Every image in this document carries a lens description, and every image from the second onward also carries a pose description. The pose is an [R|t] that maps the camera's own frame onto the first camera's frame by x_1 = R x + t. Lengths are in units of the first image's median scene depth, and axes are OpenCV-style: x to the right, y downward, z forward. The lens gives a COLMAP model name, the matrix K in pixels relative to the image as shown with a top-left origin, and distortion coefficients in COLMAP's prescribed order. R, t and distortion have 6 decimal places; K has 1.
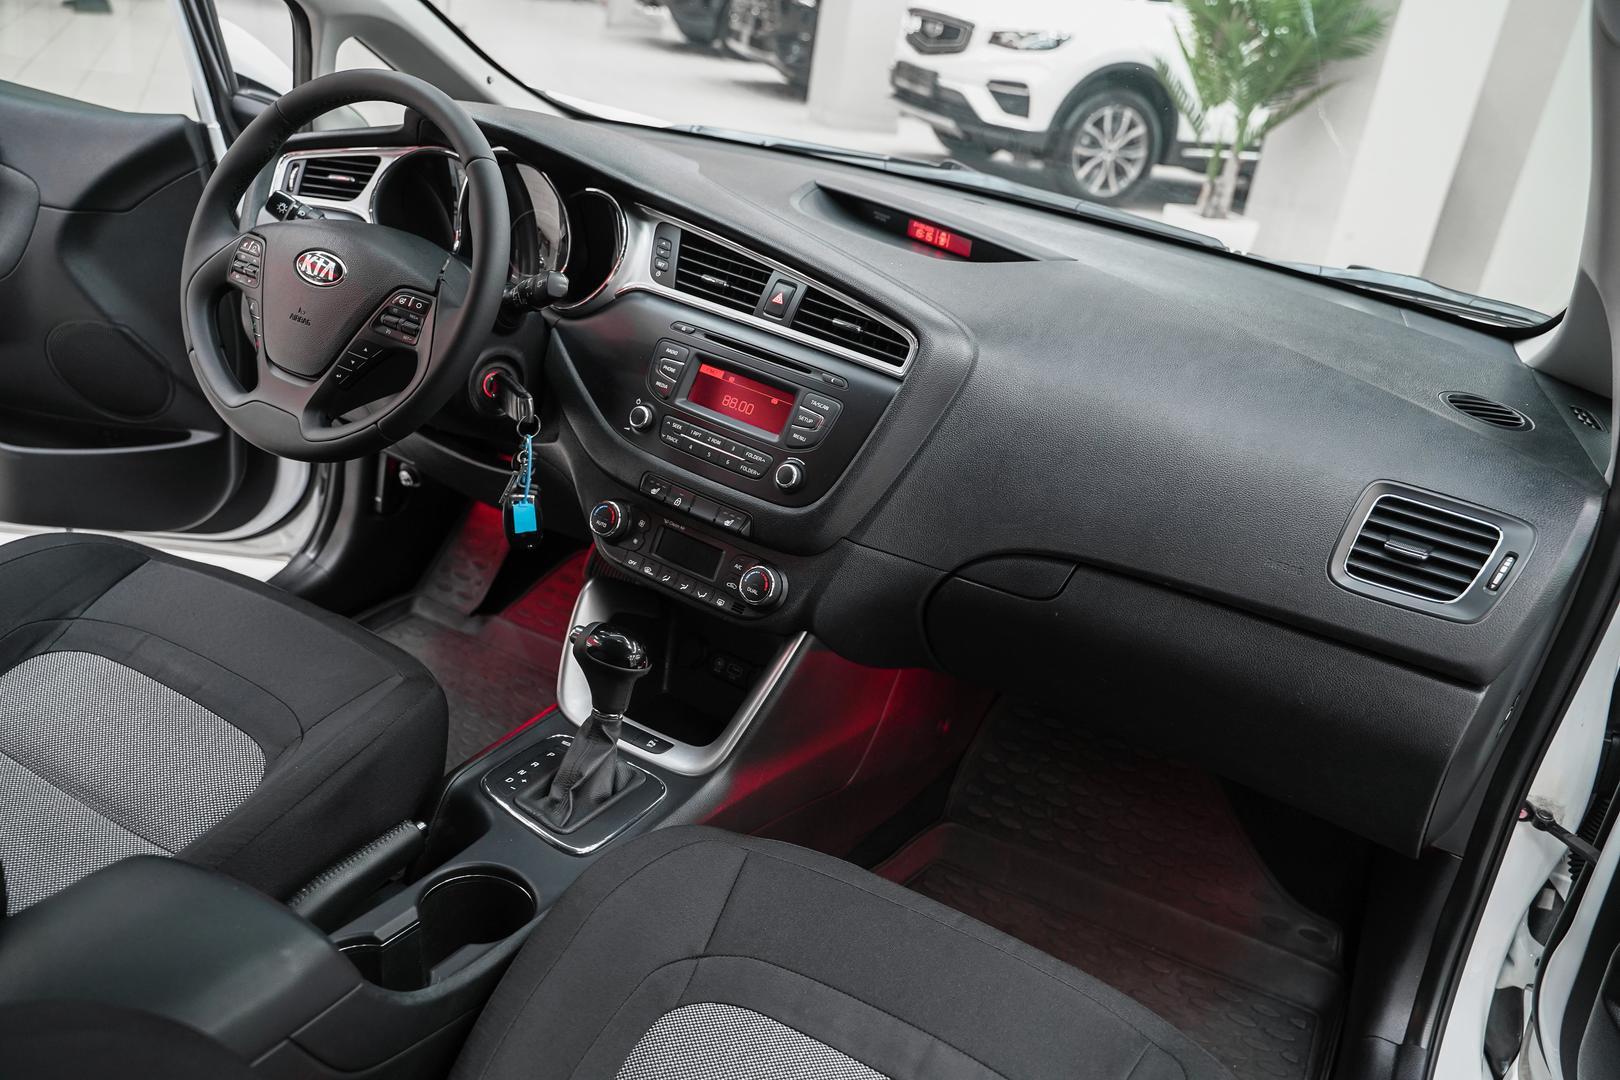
lens RADIAL K [[1291.2, 0, 809.6], [0, 1291.2, 537.5], [0, 0, 1]] dist [-0.019213, 0.009143]
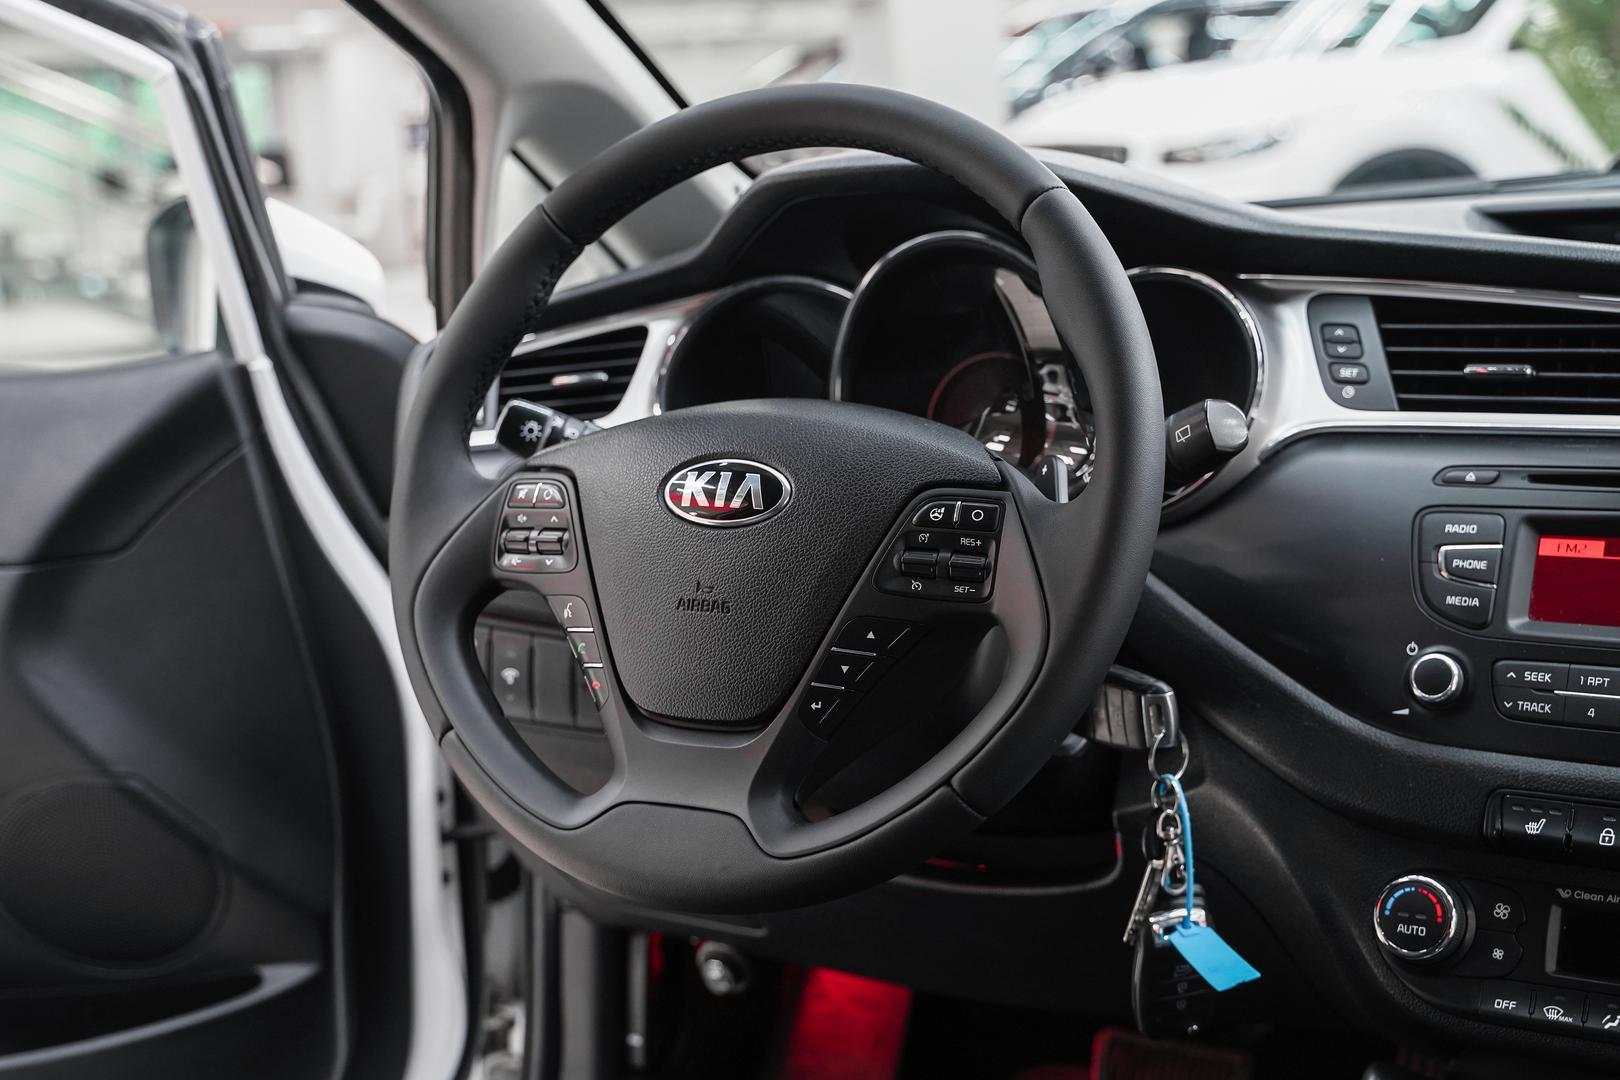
lens RADIAL K [[2165.0, 0, 760.7], [0, 2165.0, 515.0], [0, 0, 1]] dist [0.006275, 0.000000]
pose [[0.979234, -0.201708, -0.020340, -0.332583], [0.189832, 0.947517, -0.257244, 0.003279], [0.071161, 0.248041, 0.966132, 0.228903]]
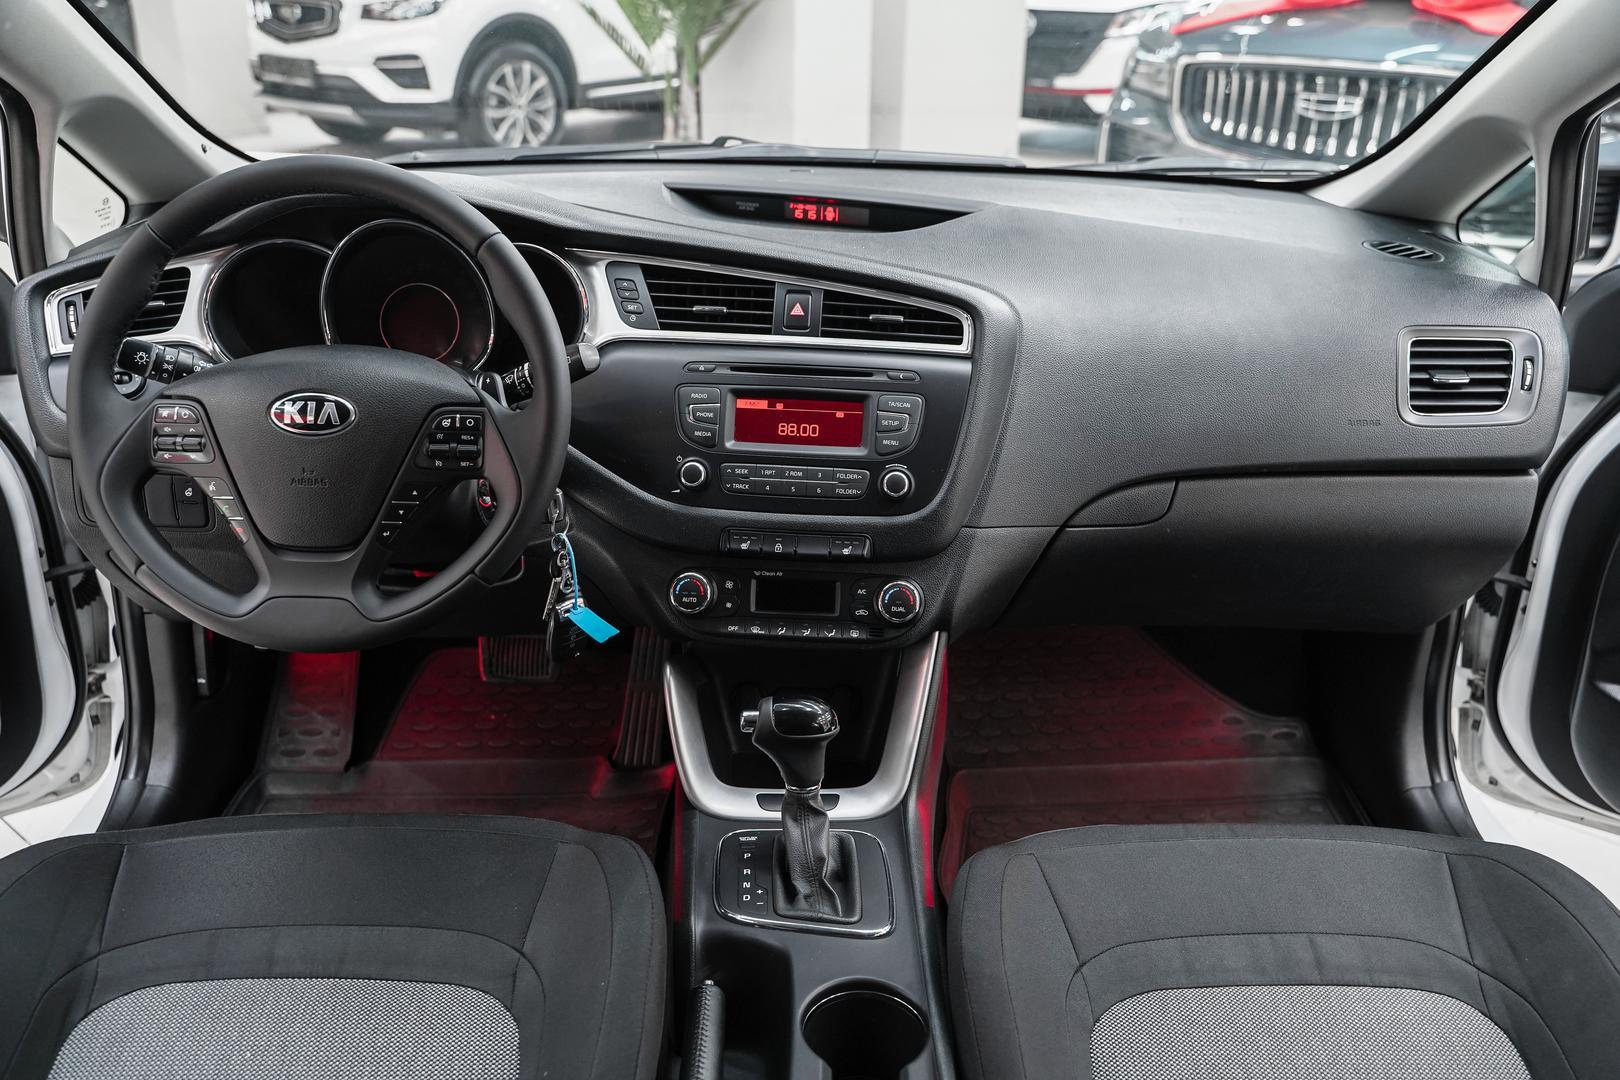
lens RADIAL K [[1291.2, 0, 812.0], [0, 1291.2, 543.7], [0, 0, 1]] dist [-0.019213, 0.009143]
pose [[0.860484, -0.318940, 0.397297, -0.429790], [0.303097, 0.947270, 0.103981, -0.114601], [-0.409511, 0.030945, 0.911780, 0.138324]]
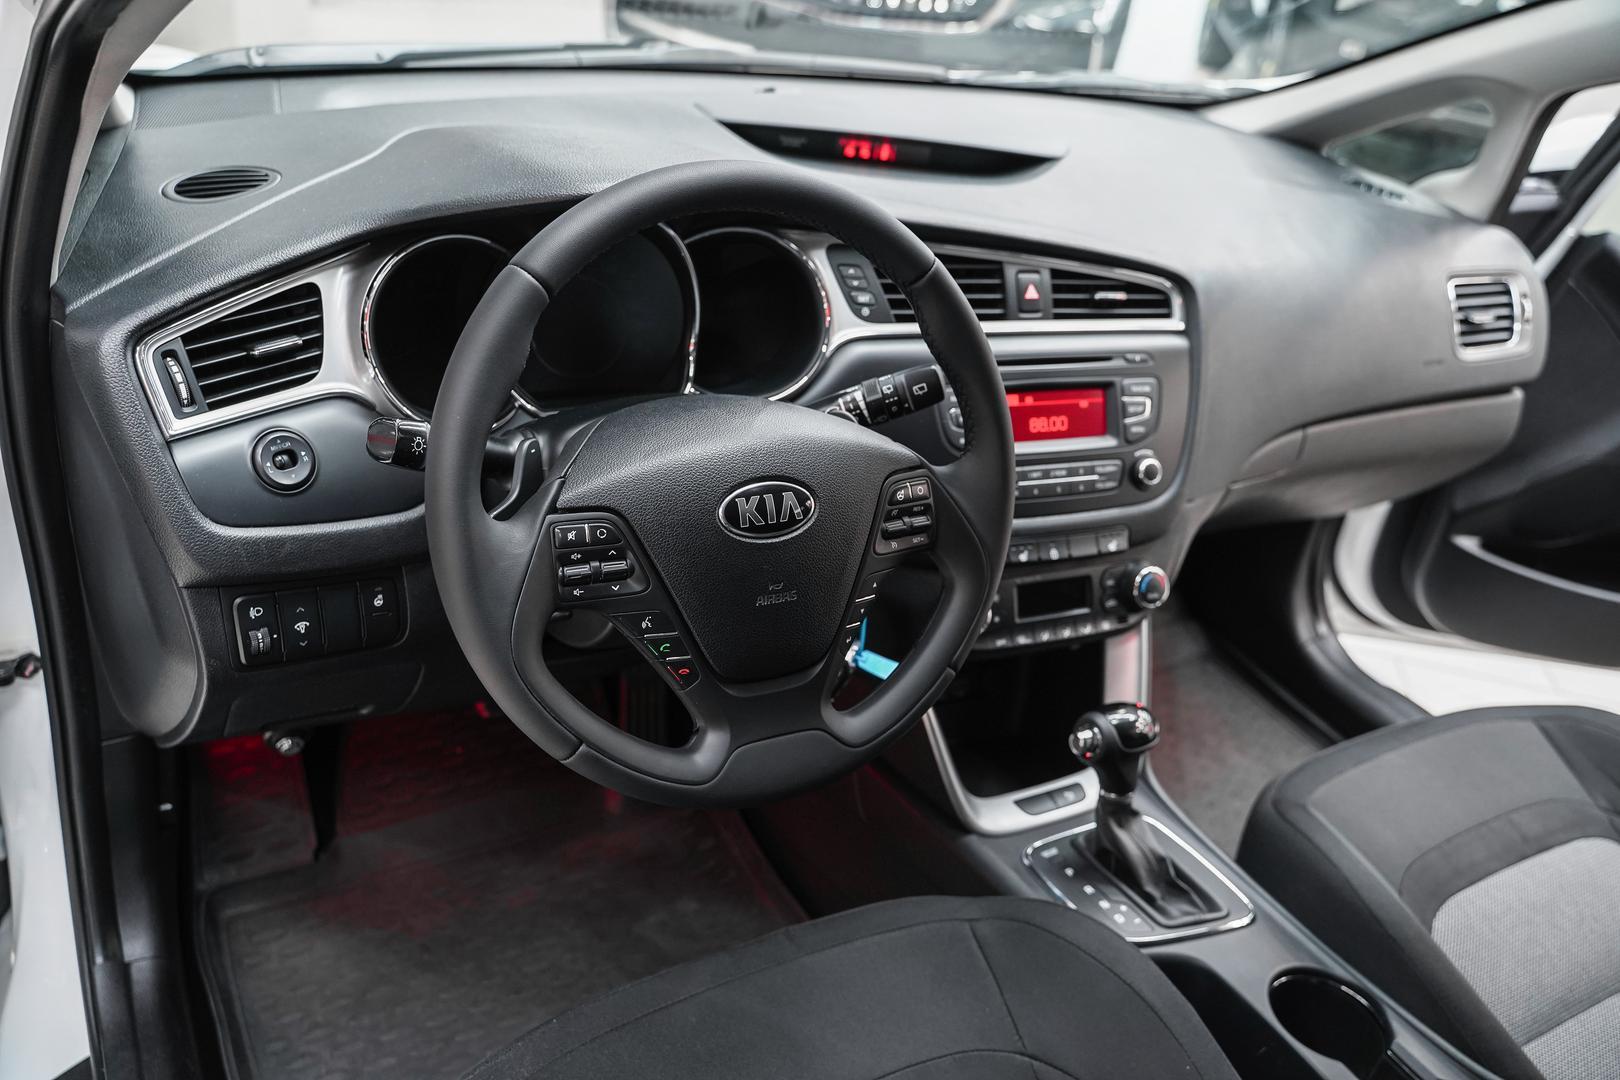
lens RADIAL K [[1291.2, 0, 806.9], [0, 1291.2, 541.4], [0, 0, 1]] dist [-0.019213, 0.009143]
pose [[0.539151, -0.484925, 0.688596, -0.758370], [0.296335, 0.874551, 0.383857, -0.403149], [-0.788354, -0.002902, 0.615215, 0.567804]]
